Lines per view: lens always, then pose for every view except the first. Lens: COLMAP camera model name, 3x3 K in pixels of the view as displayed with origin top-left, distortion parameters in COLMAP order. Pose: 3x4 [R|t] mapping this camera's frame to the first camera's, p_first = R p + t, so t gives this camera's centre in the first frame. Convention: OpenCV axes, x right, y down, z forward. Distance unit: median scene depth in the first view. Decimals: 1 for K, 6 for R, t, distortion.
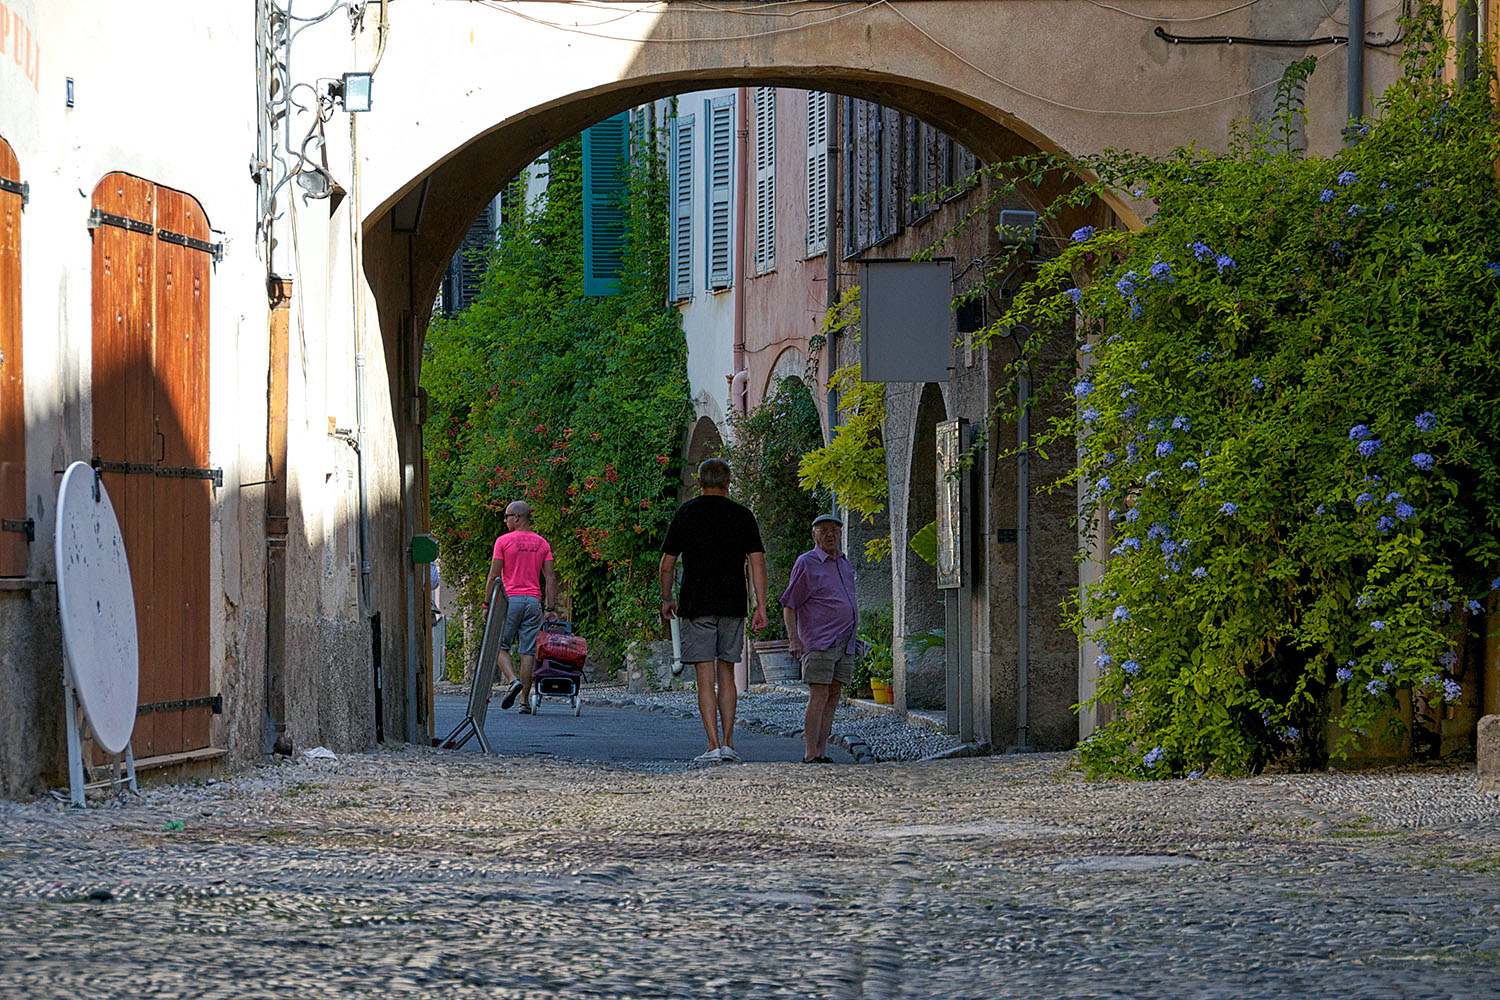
lens RADIAL K [[5318.1, 0, 750.0], [0, 5318.1, 499.3], [0, 0, 1]] dist [0.019868, 0.000000]
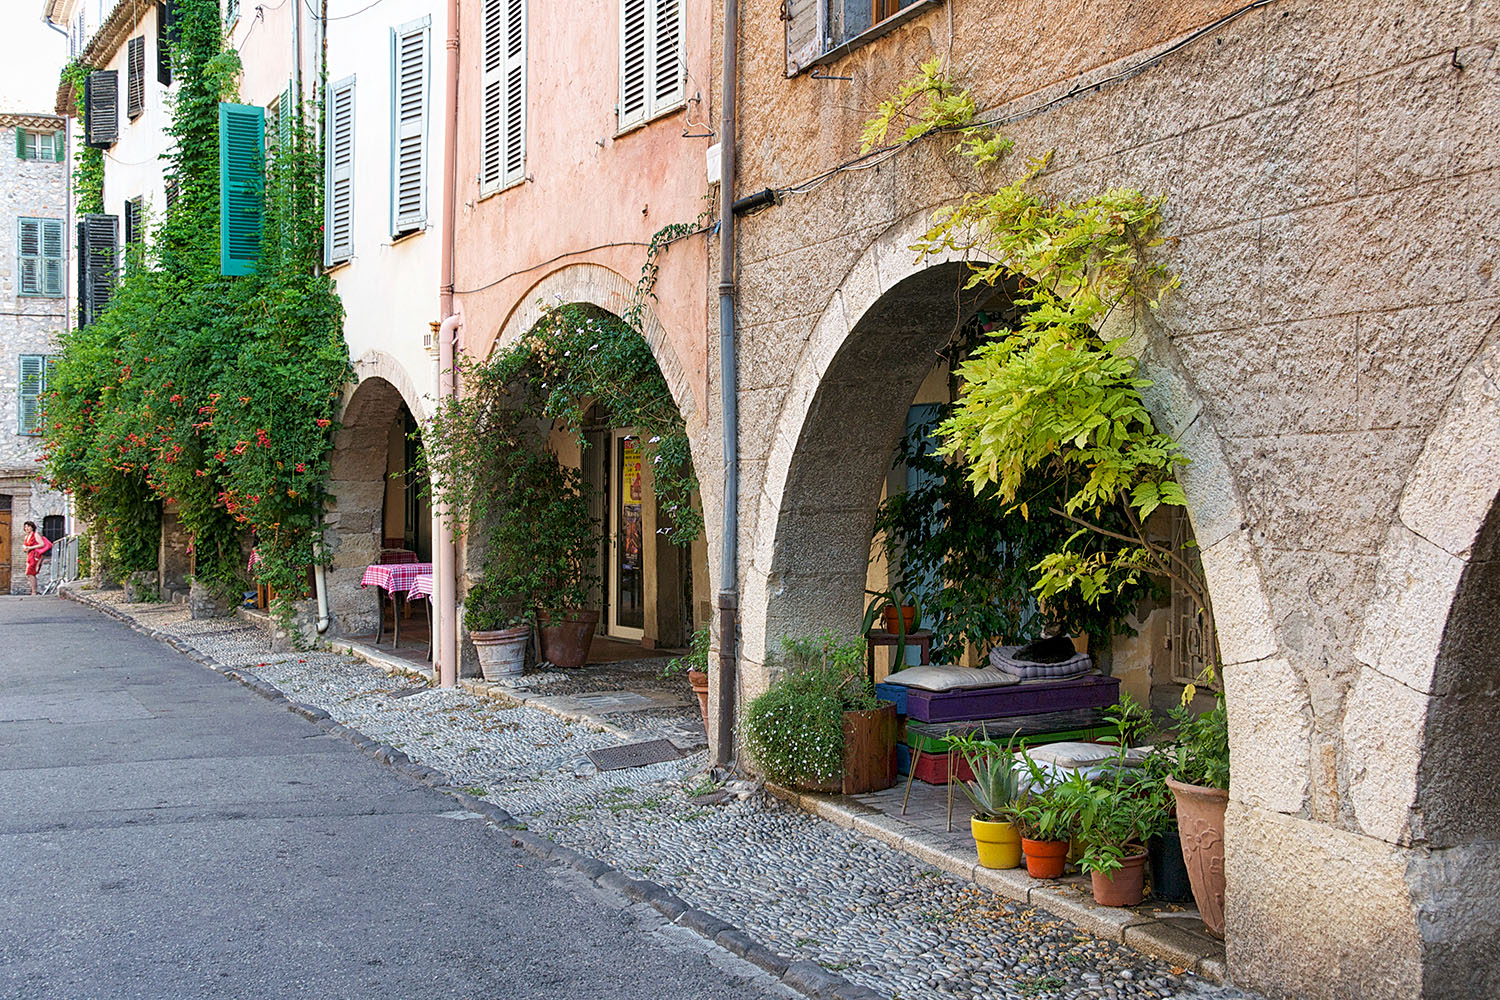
lens RADIAL K [[1736.2, 0, 743.9], [0, 1736.2, 392.8], [0, 0, 1]] dist [0.052396, 0.000000]
pose [[0.953400, 0.004844, 0.301671, -0.038198], [0.005957, 0.999374, -0.034873, -0.001292], [-0.301651, 0.035045, 0.952774, 0.655067]]
